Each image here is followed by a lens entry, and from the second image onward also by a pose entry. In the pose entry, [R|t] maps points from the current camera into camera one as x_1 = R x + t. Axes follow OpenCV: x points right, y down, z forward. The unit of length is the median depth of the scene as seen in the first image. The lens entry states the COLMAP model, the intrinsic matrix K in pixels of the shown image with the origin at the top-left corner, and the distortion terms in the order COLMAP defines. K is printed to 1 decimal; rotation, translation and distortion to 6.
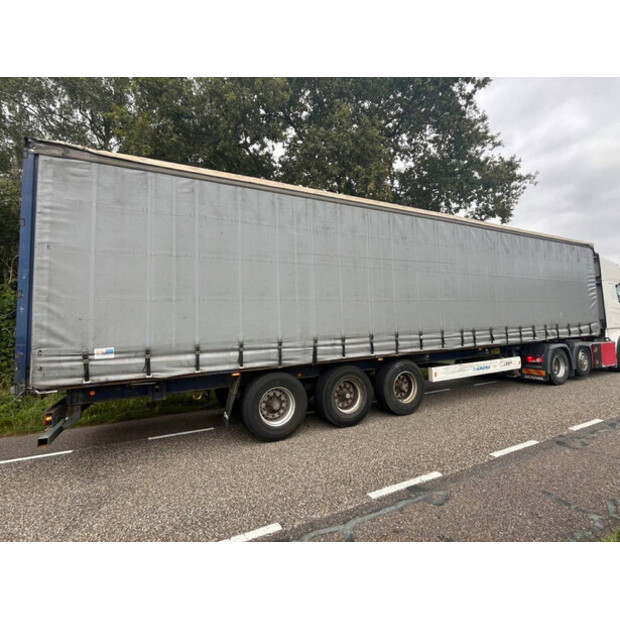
lens RADIAL K [[307.9, 0, 310.0], [0, 307.9, 310.0], [0, 0, 1]] dist [-0.003725, -0.000064]
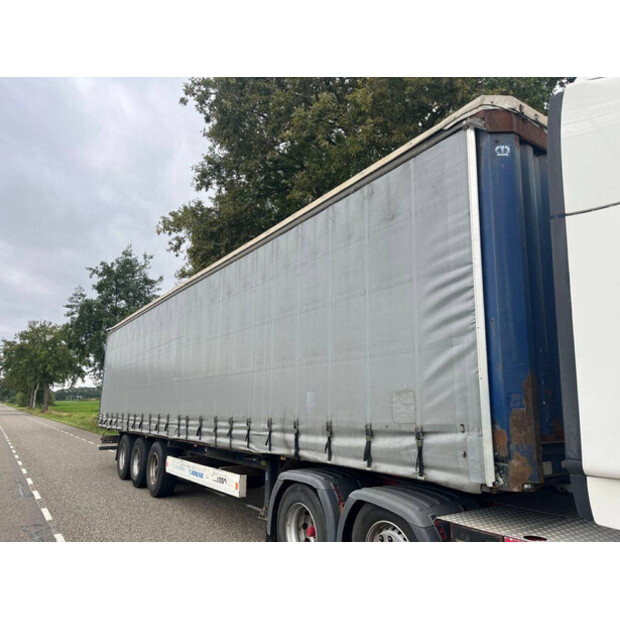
lens RADIAL K [[470.8, 0, 307.6], [0, 470.8, 308.8], [0, 0, 1]] dist [0.062161, -0.082847]
pose [[0.132919, -0.149973, -0.979715, 2.643864], [0.075219, 0.987161, -0.140908, -0.020676], [0.988269, -0.054964, 0.142493, 1.713740]]
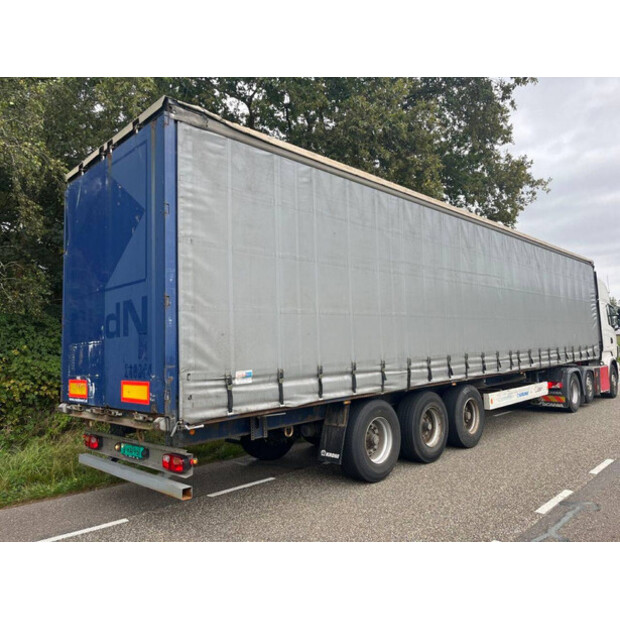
lens RADIAL K [[470.8, 0, 307.6], [0, 470.8, 308.8], [0, 0, 1]] dist [0.062161, -0.082847]
pose [[0.945415, 0.034882, 0.323995, -0.772749], [-0.026156, 0.999169, -0.031249, -0.003100], [-0.324816, 0.021069, 0.945542, -0.191232]]
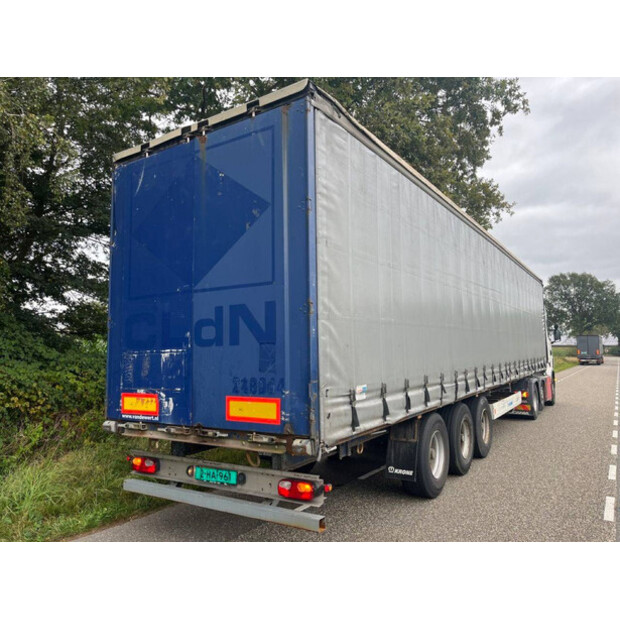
lens RADIAL K [[470.8, 0, 307.6], [0, 470.8, 308.8], [0, 0, 1]] dist [0.062161, -0.082847]
pose [[0.858457, 0.071469, 0.507882, -1.156324], [-0.053391, 0.997316, -0.050098, 0.002738], [-0.510099, 0.015891, 0.859969, 0.069636]]
